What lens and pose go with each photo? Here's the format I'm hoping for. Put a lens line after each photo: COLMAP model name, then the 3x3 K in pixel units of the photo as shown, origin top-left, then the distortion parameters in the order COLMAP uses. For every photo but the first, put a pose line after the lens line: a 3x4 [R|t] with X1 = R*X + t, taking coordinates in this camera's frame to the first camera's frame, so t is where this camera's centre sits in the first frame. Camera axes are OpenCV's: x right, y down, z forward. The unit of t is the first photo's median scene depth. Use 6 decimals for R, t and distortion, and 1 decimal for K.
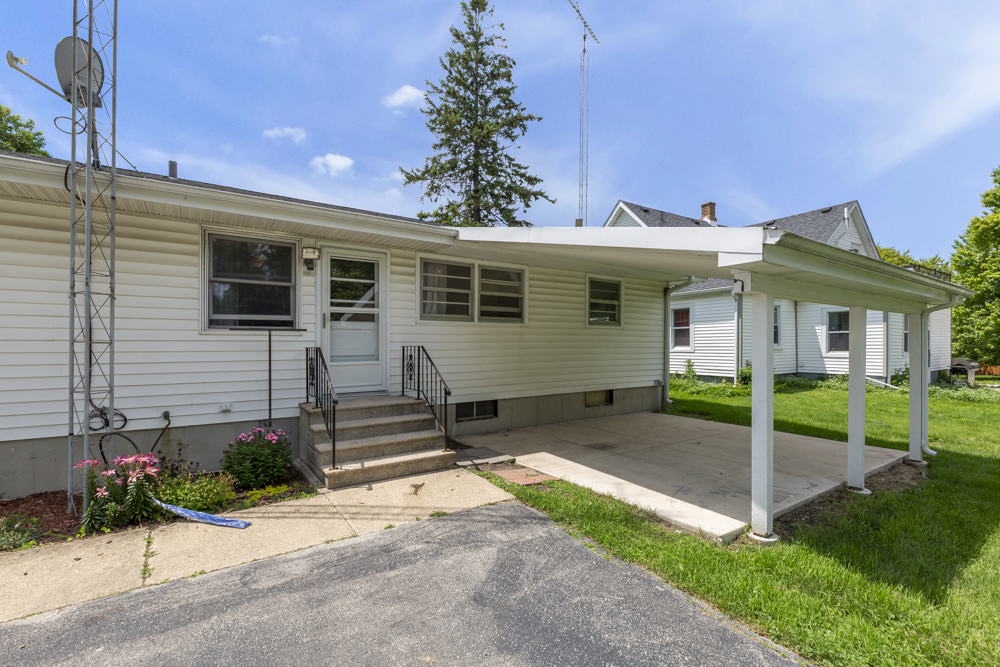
lens RADIAL K [[445.2, 0, 501.9], [0, 445.2, 348.2], [0, 0, 1]] dist [-0.000220, -0.000208]
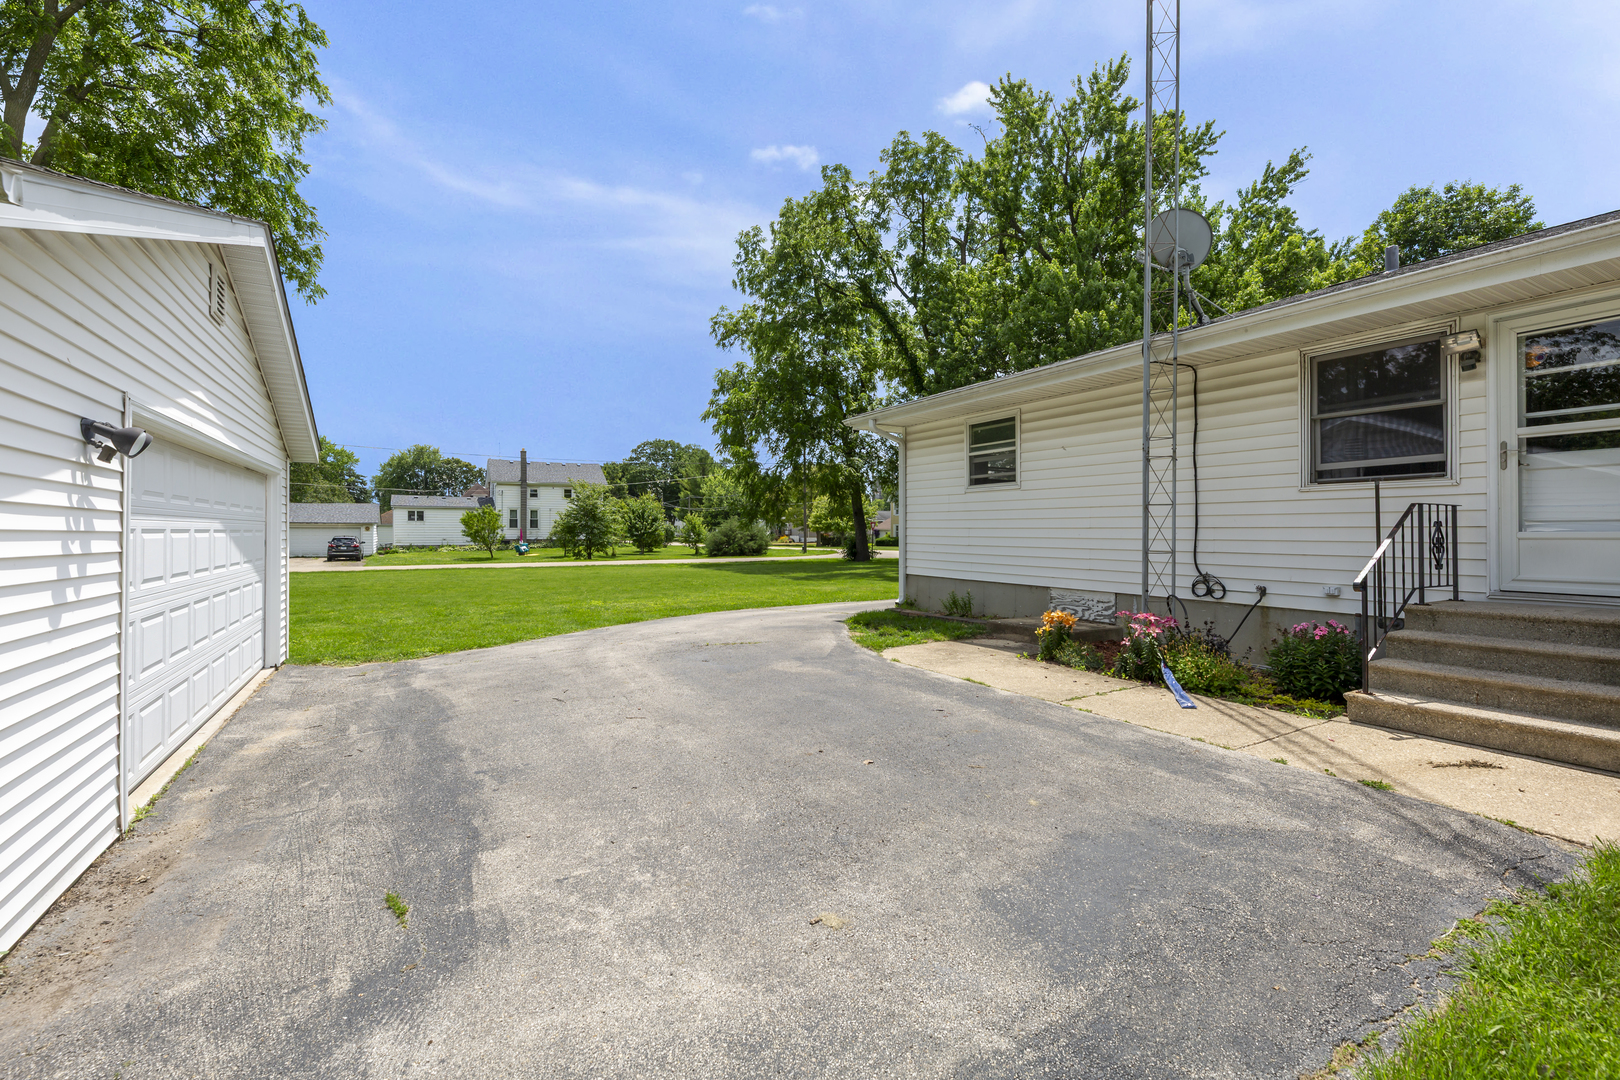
lens RADIAL K [[709.7, 0, 810.2], [0, 709.7, 523.7], [0, 0, 1]] dist [0.001322, 0.000257]
pose [[-0.089893, -0.006016, -0.995933, 0.555133], [-0.004577, 0.999974, -0.005628, 0.031260], [0.995941, 0.004053, -0.089918, 0.240793]]
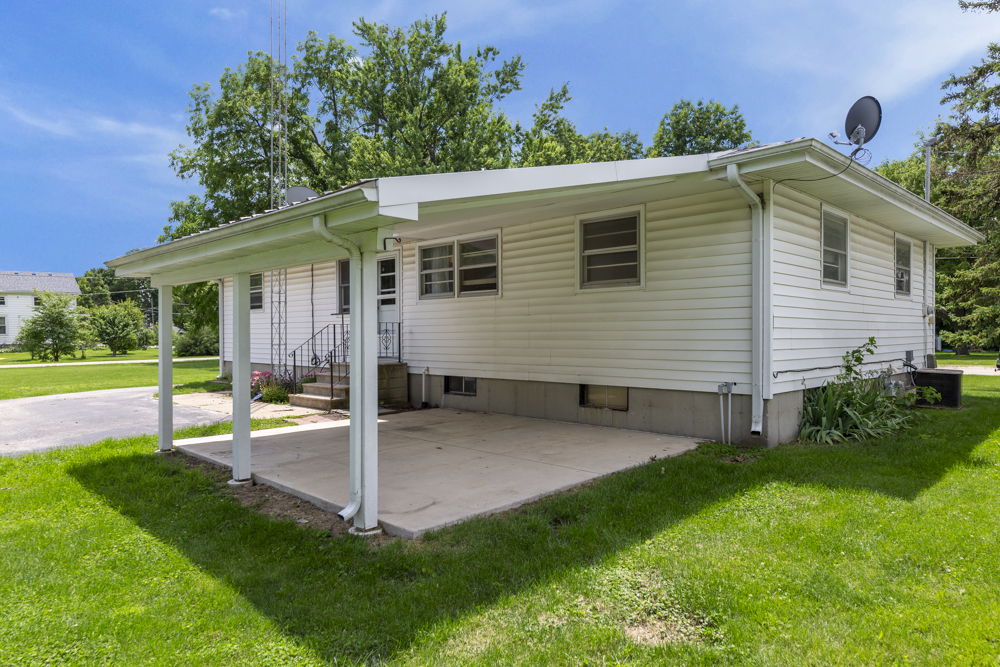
lens RADIAL K [[643.1, 0, 500.0], [0, 643.1, 333.5], [0, 0, 1]] dist [-0.003234, 0.000069]
pose [[0.183348, 0.006170, -0.983029, 1.770088], [0.004811, 0.999963, 0.007174, 0.015331], [0.983036, -0.006045, 0.183312, 1.051298]]
